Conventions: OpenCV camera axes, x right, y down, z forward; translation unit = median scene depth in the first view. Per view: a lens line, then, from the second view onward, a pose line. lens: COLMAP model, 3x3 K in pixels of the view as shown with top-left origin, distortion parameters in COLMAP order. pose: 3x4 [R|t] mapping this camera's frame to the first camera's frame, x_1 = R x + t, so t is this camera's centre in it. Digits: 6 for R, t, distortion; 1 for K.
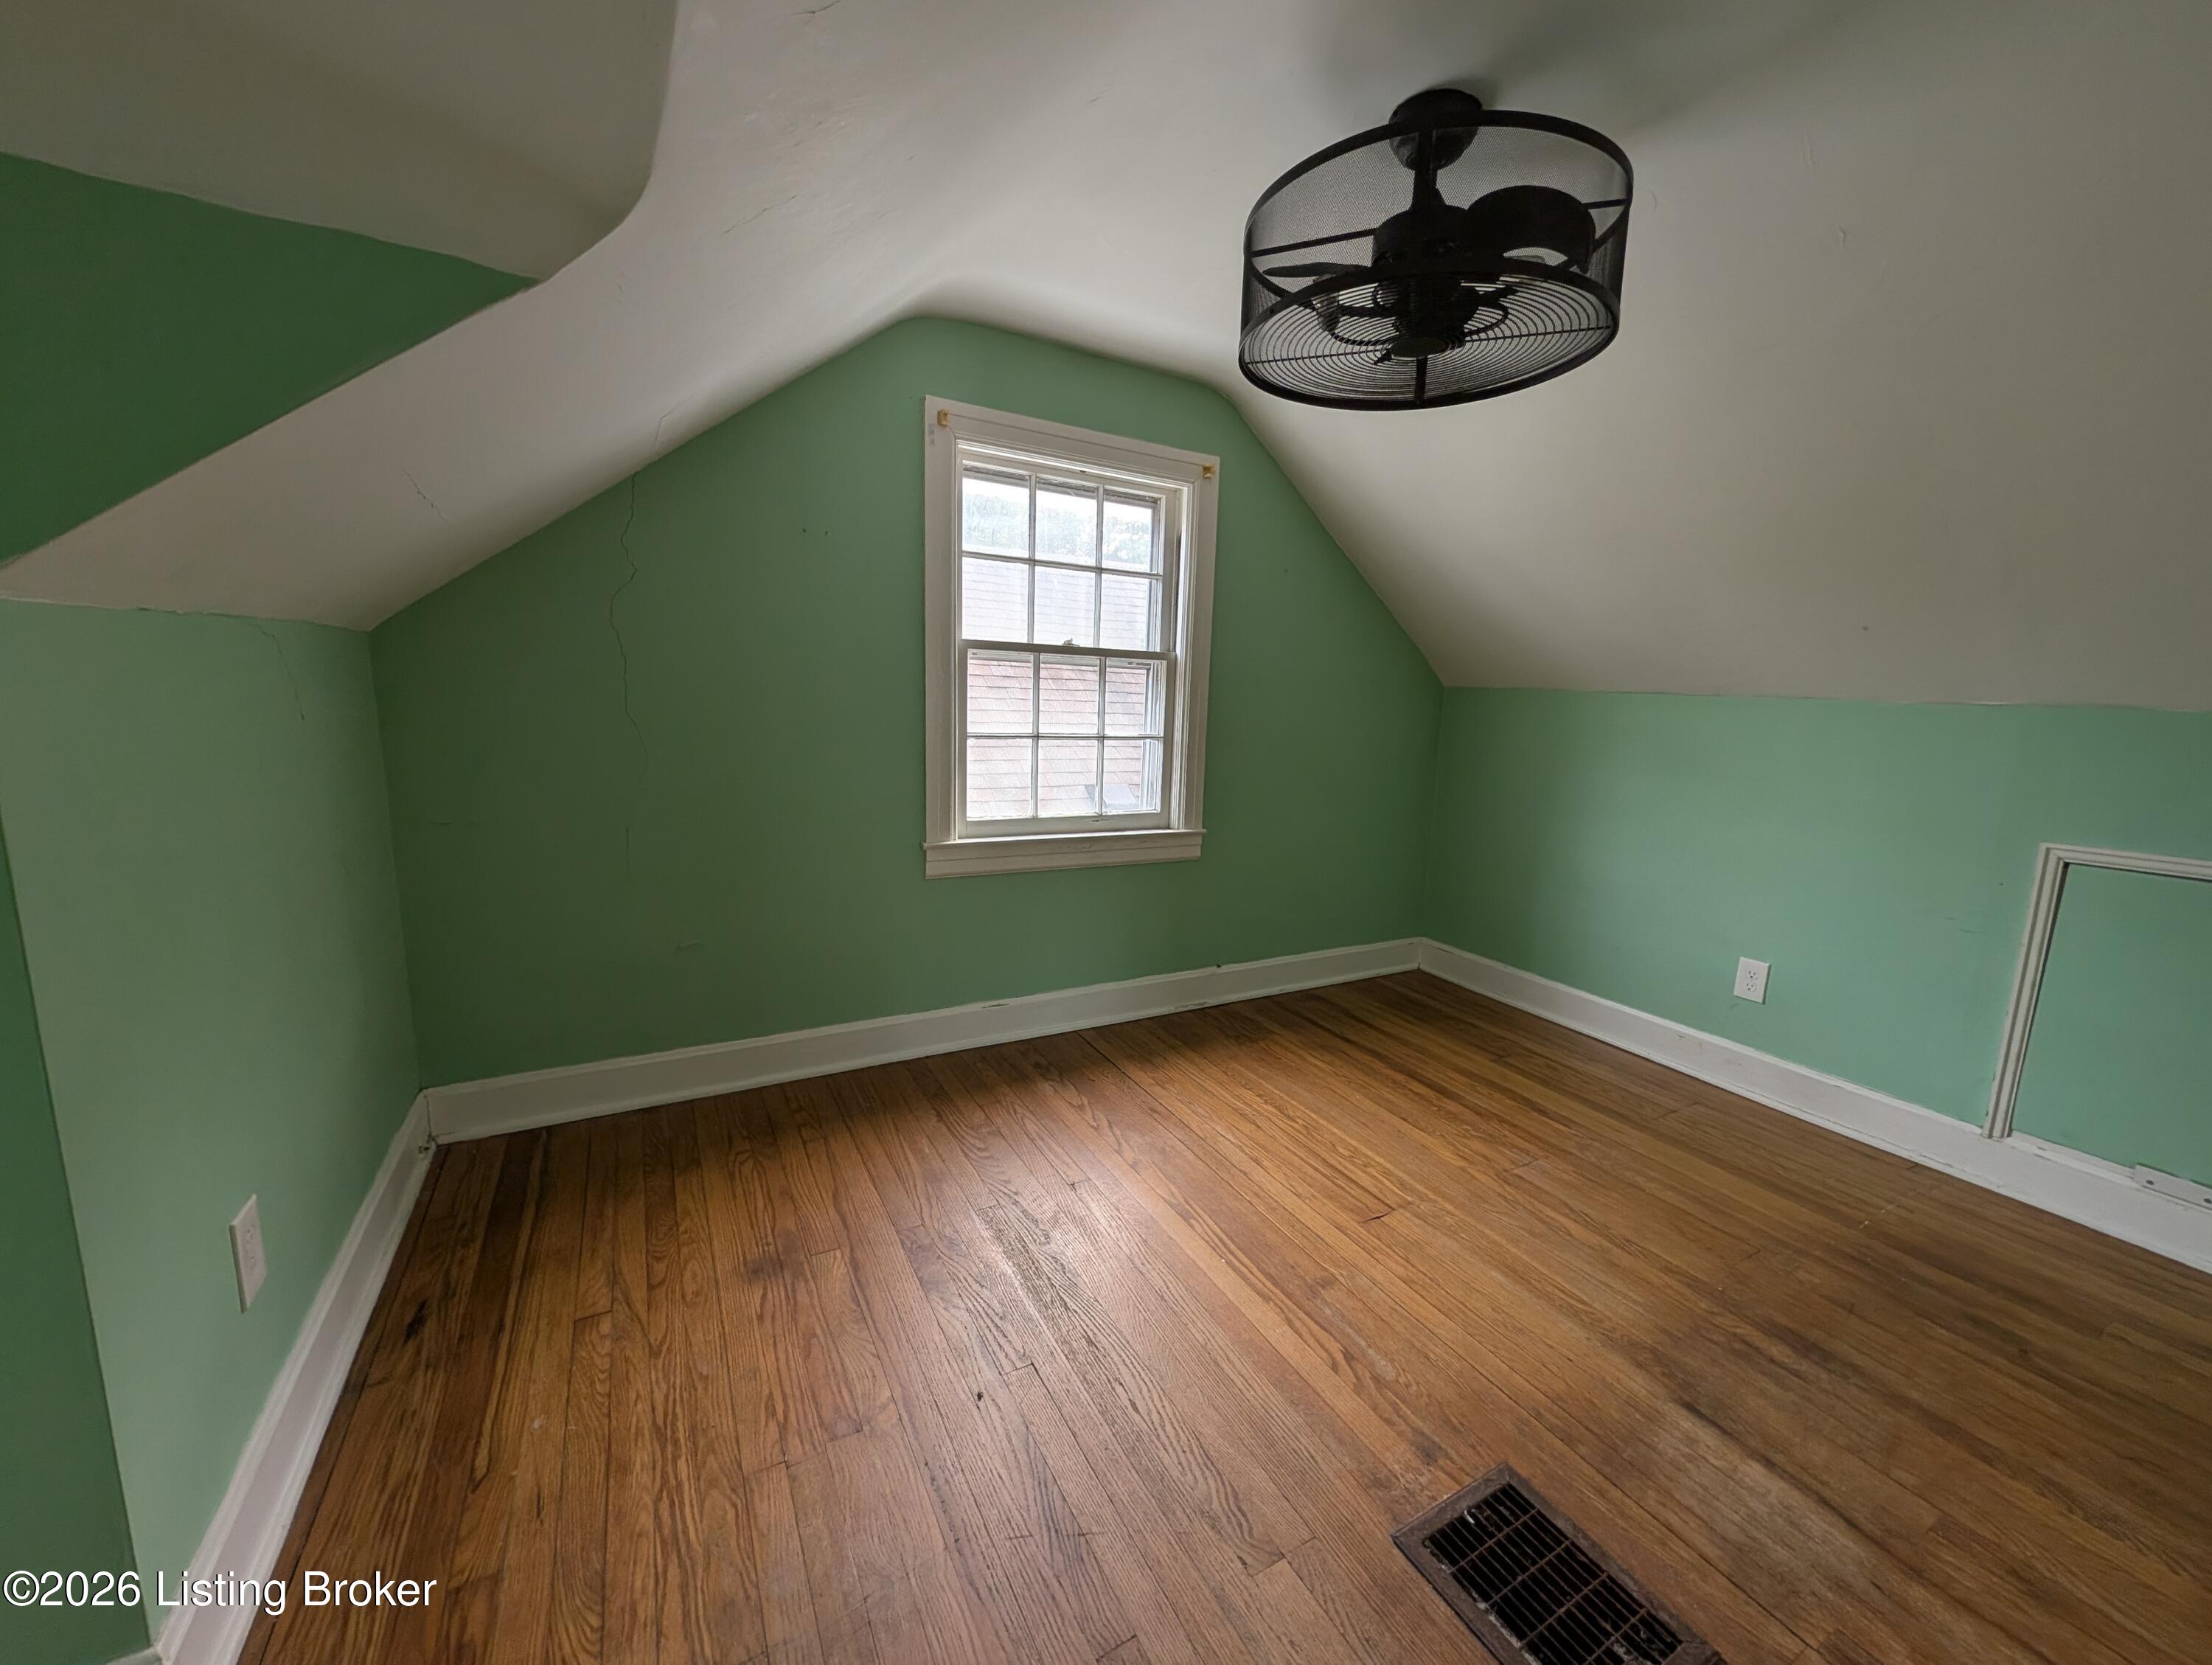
lens RADIAL K [[853.9, 0, 1114.2], [0, 853.9, 837.2], [0, 0, 1]] dist [0.000921, 0.000431]
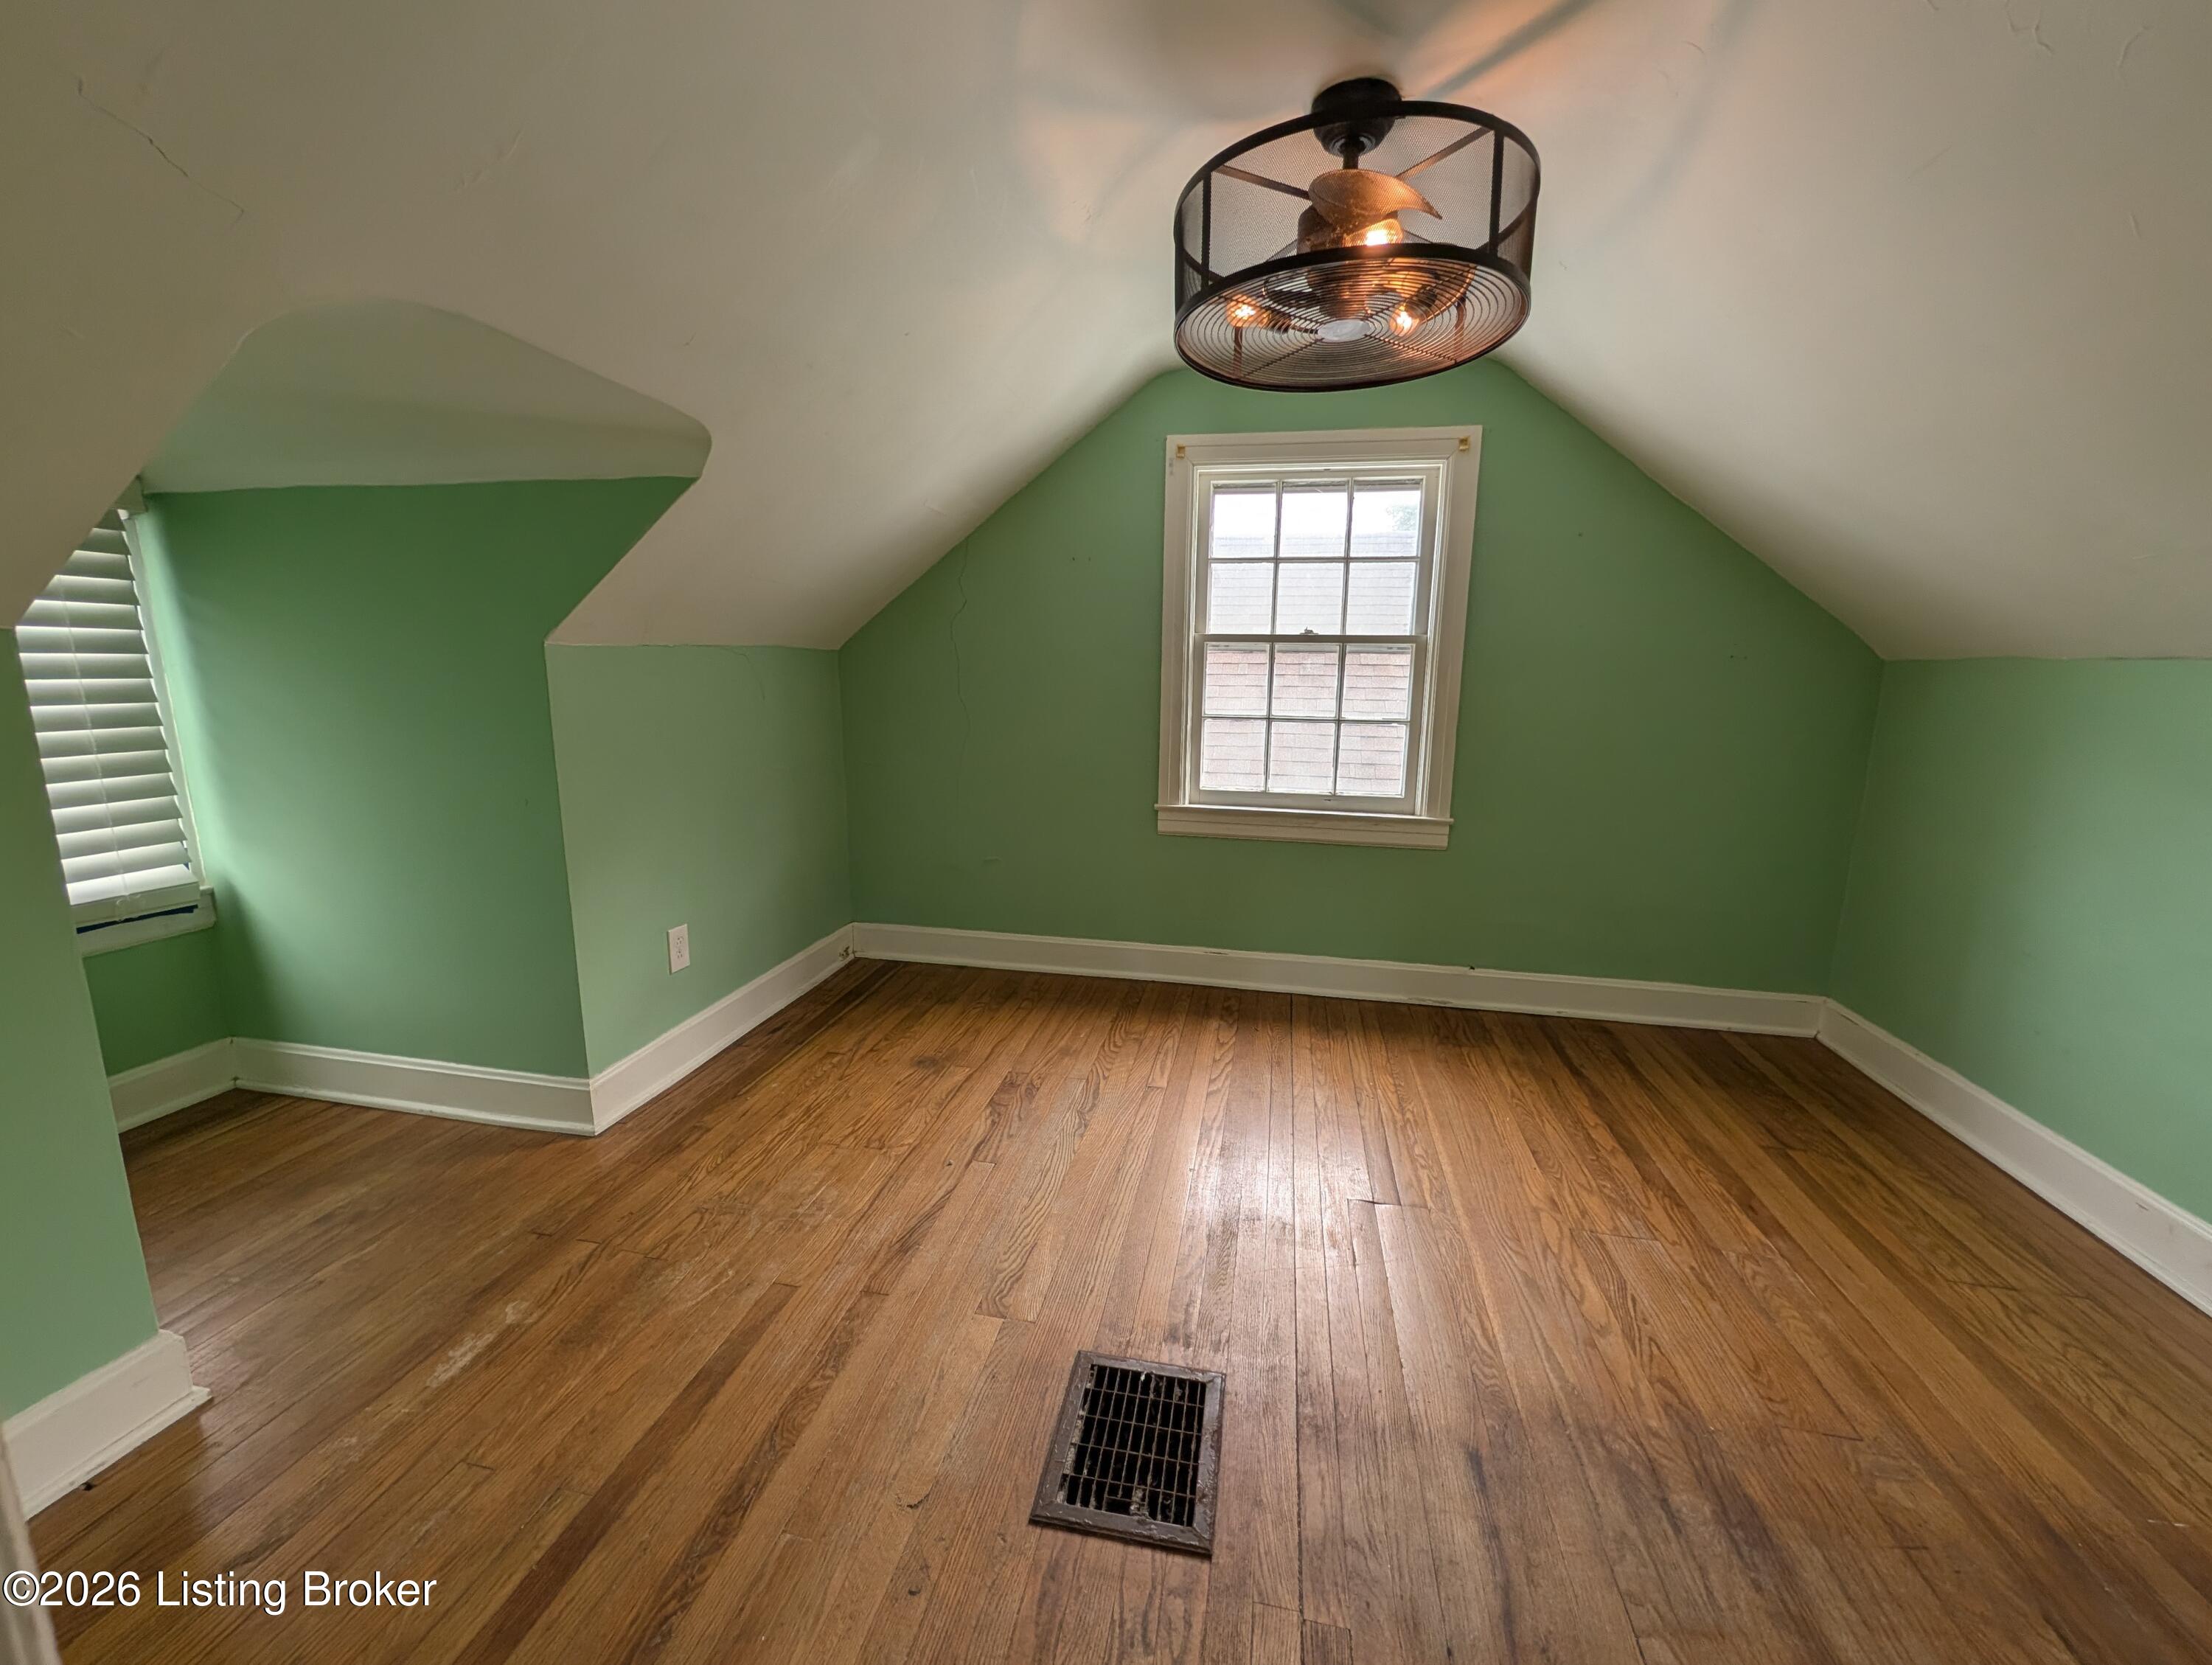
lens RADIAL K [[853.9, 0, 1108.4], [0, 853.9, 834.7], [0, 0, 1]] dist [0.000921, 0.000431]
pose [[0.760592, 0.096695, -0.641989, 0.530549], [-0.097253, 0.994658, 0.034593, 0.016073], [0.641905, 0.036124, 0.765933, 0.028973]]
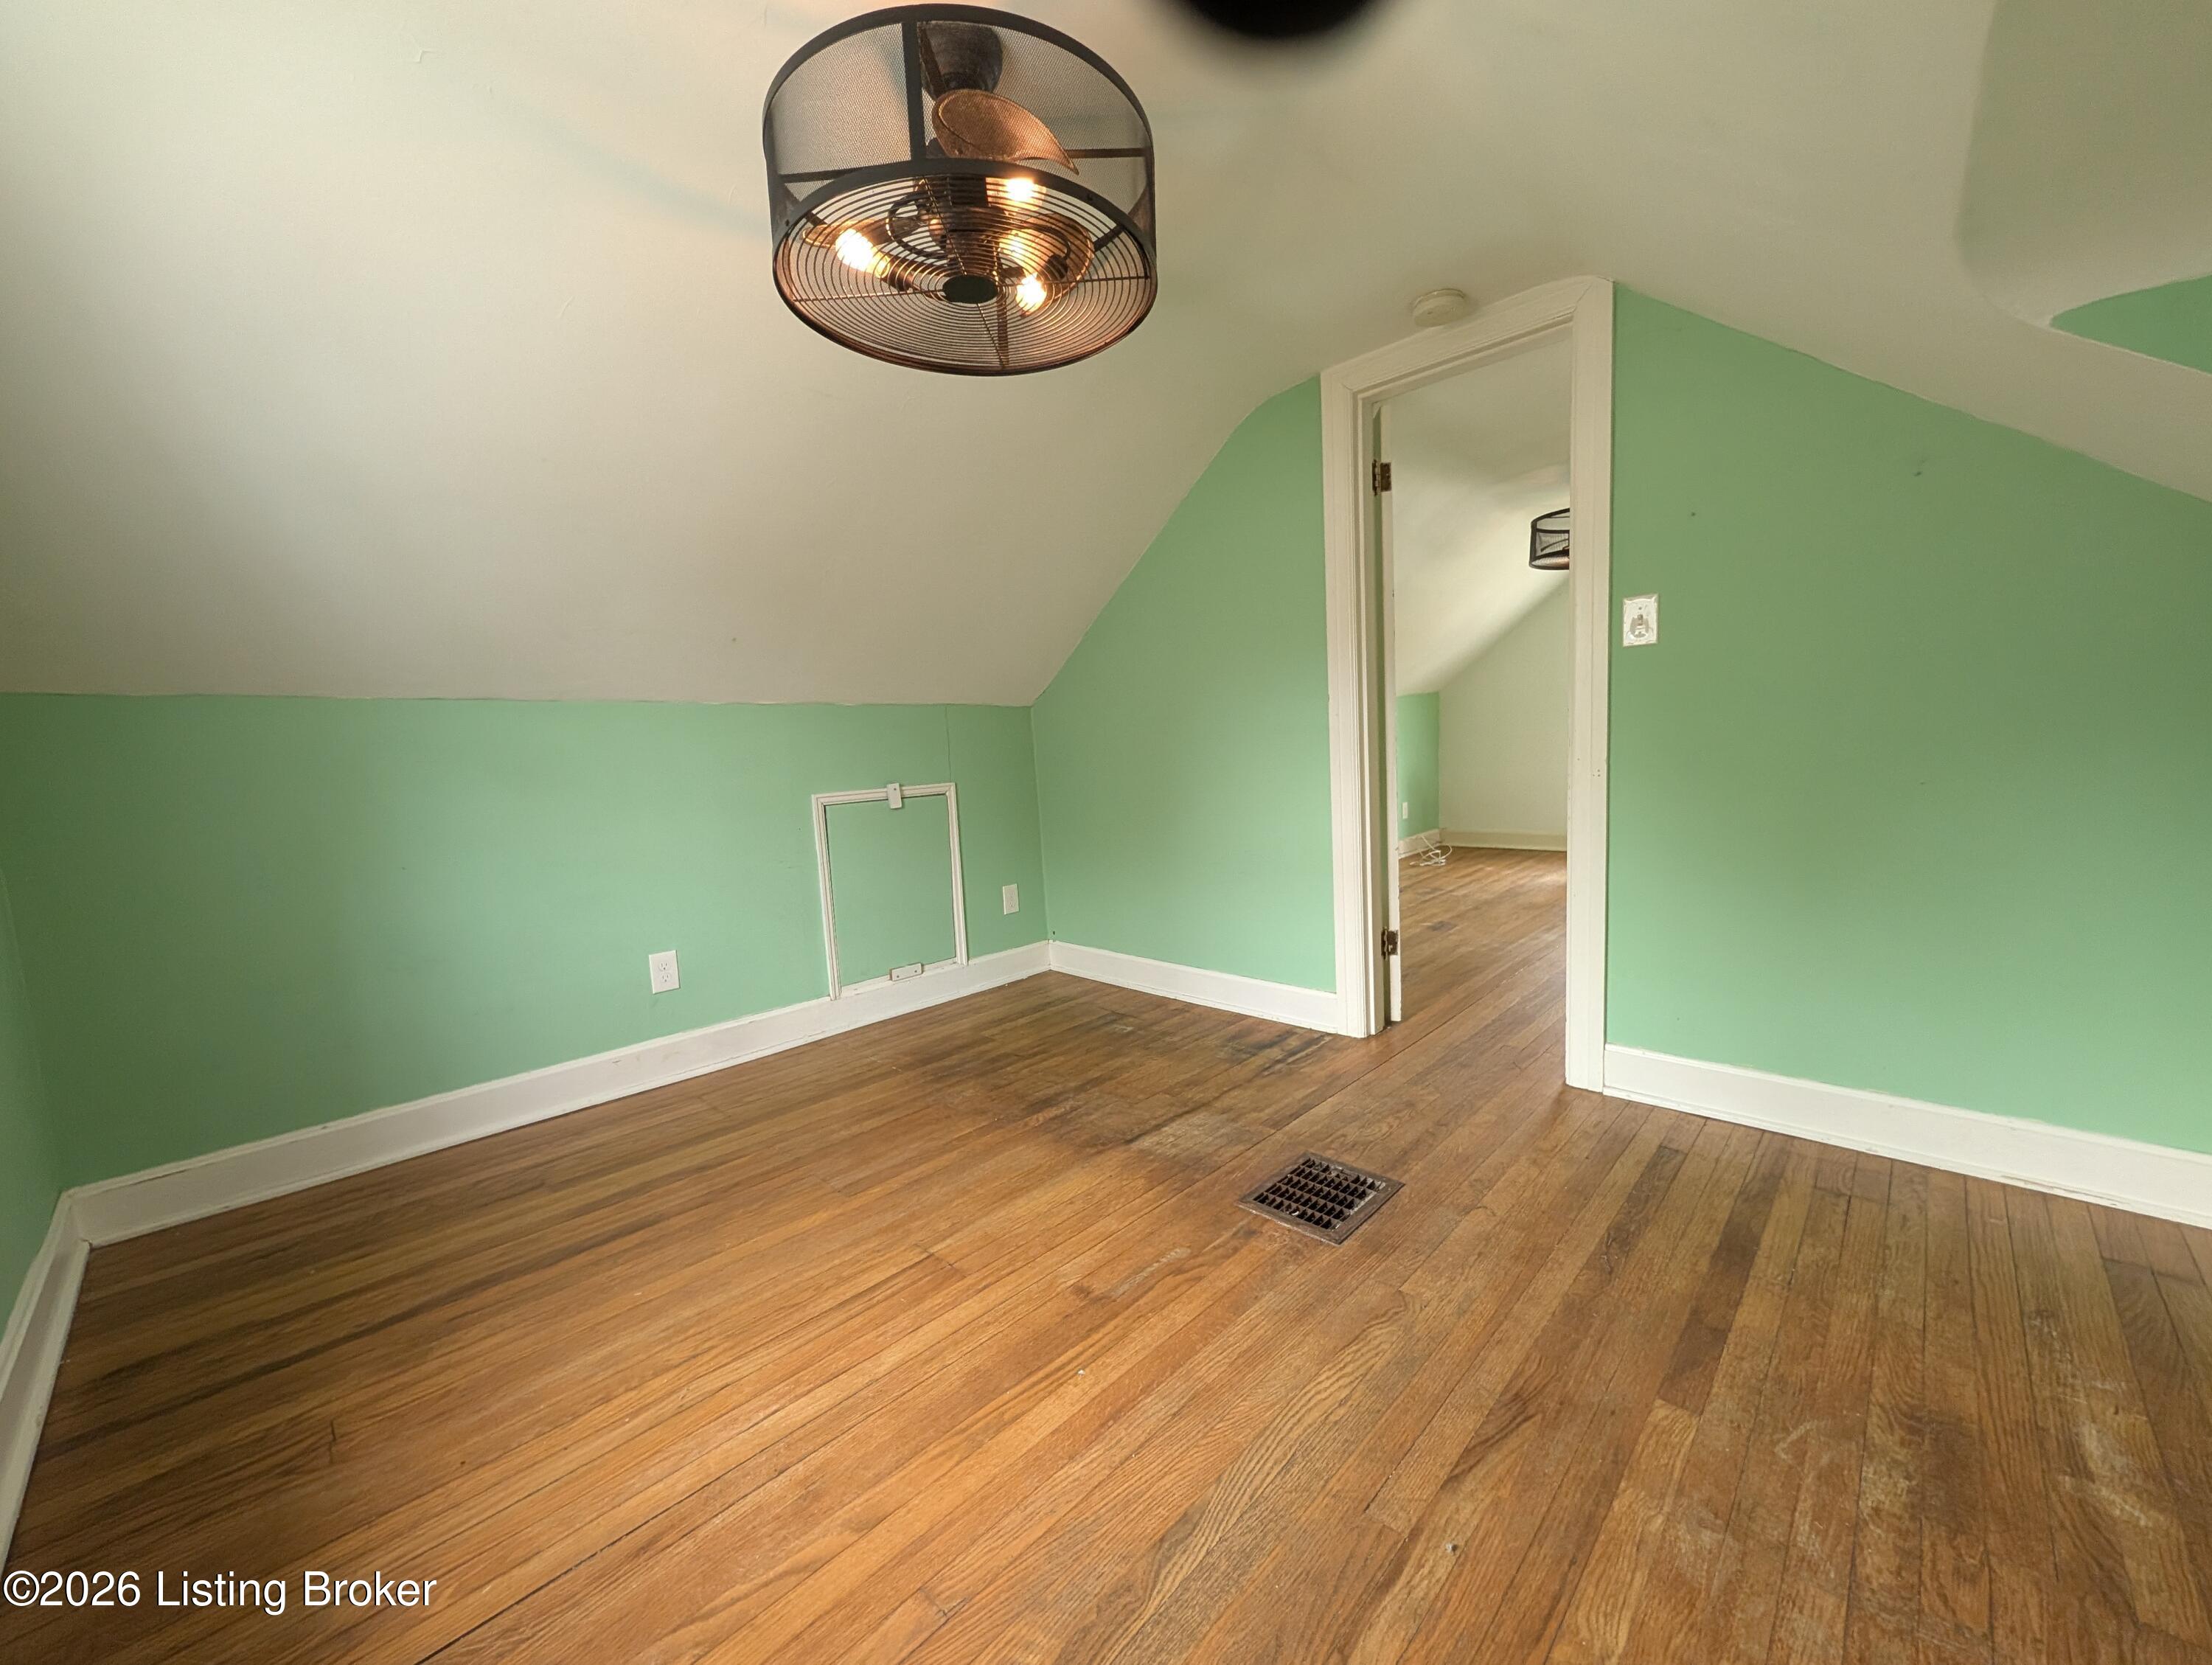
lens RADIAL K [[853.9, 0, 1108.1], [0, 853.9, 847.2], [0, 0, 1]] dist [0.000921, 0.000431]
pose [[-0.291463, -0.137892, 0.946592, -0.404439], [0.197112, 0.959662, 0.200488, -0.086885], [-0.936054, 0.245019, -0.252526, 0.768049]]
